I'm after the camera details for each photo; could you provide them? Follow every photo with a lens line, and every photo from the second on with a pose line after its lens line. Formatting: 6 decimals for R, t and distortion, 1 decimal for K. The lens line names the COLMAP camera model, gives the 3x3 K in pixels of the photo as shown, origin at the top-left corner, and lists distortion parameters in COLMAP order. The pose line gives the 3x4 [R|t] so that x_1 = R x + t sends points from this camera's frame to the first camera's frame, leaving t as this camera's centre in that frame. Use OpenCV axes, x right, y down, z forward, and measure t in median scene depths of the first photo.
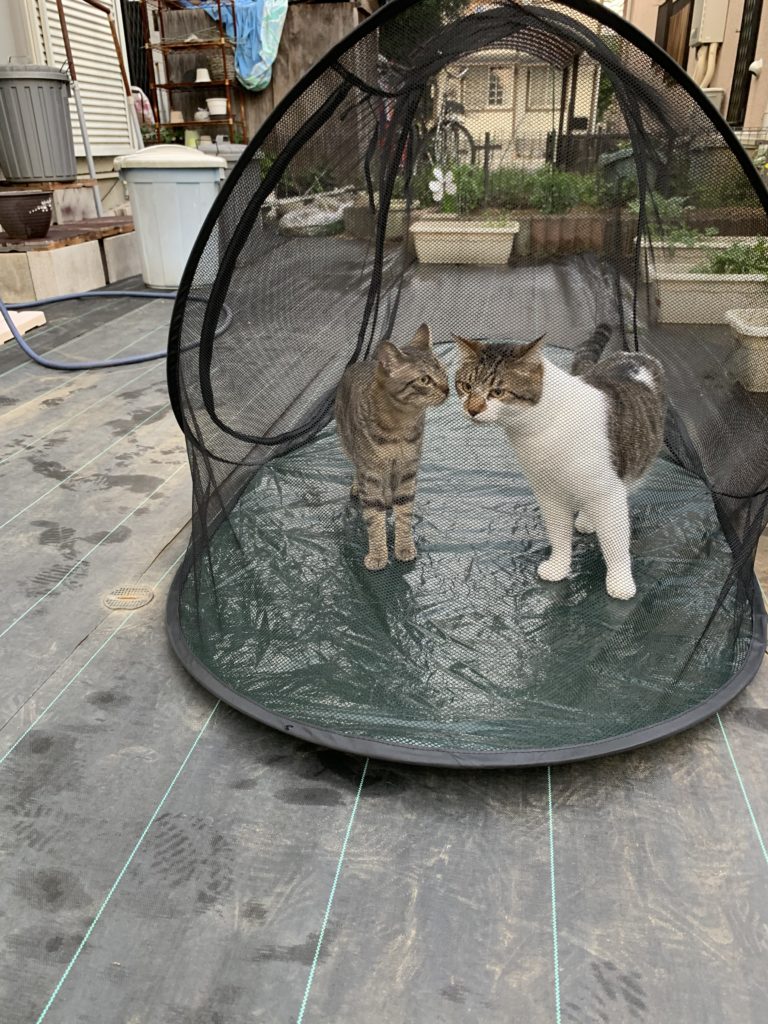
lens RADIAL K [[779.0, 0, 384.0], [0, 779.0, 512.0], [0, 0, 1]] dist [0.000130, -0.000288]
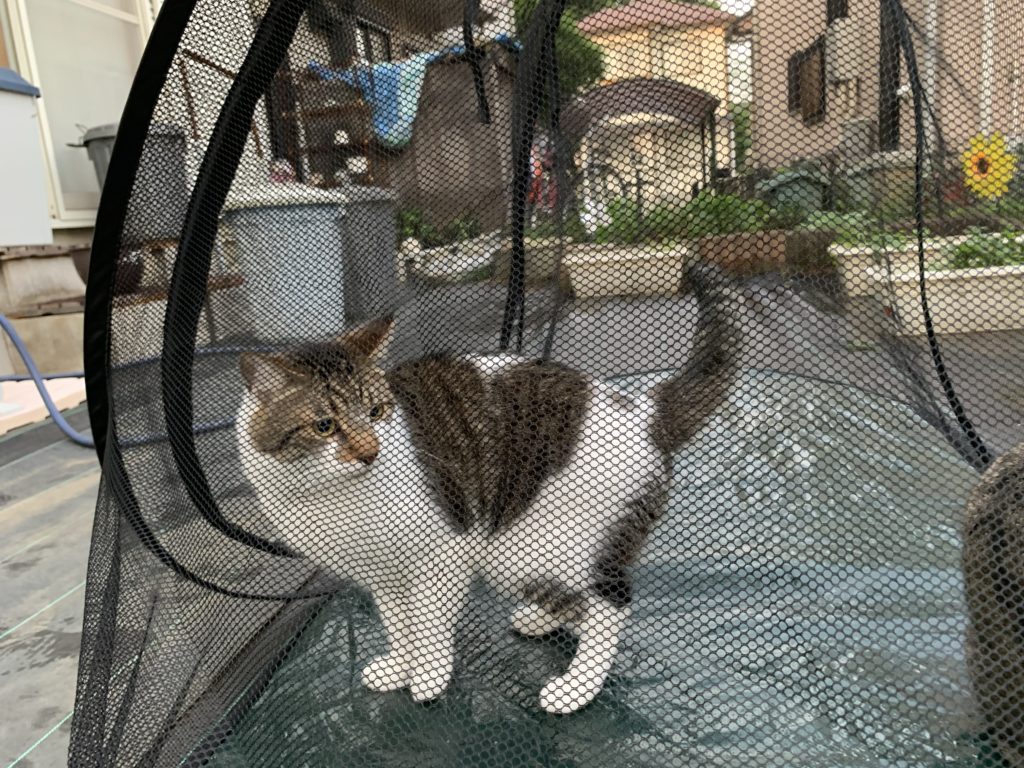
lens RADIAL K [[779.0, 0, 512.0], [0, 779.0, 384.0], [0, 0, 1]] dist [0.000130, -0.000288]
pose [[0.996747, -0.067096, -0.044657, 0.005009], [0.055297, 0.972380, -0.226759, -0.026876], [0.058638, 0.223552, 0.972927, 0.146611]]
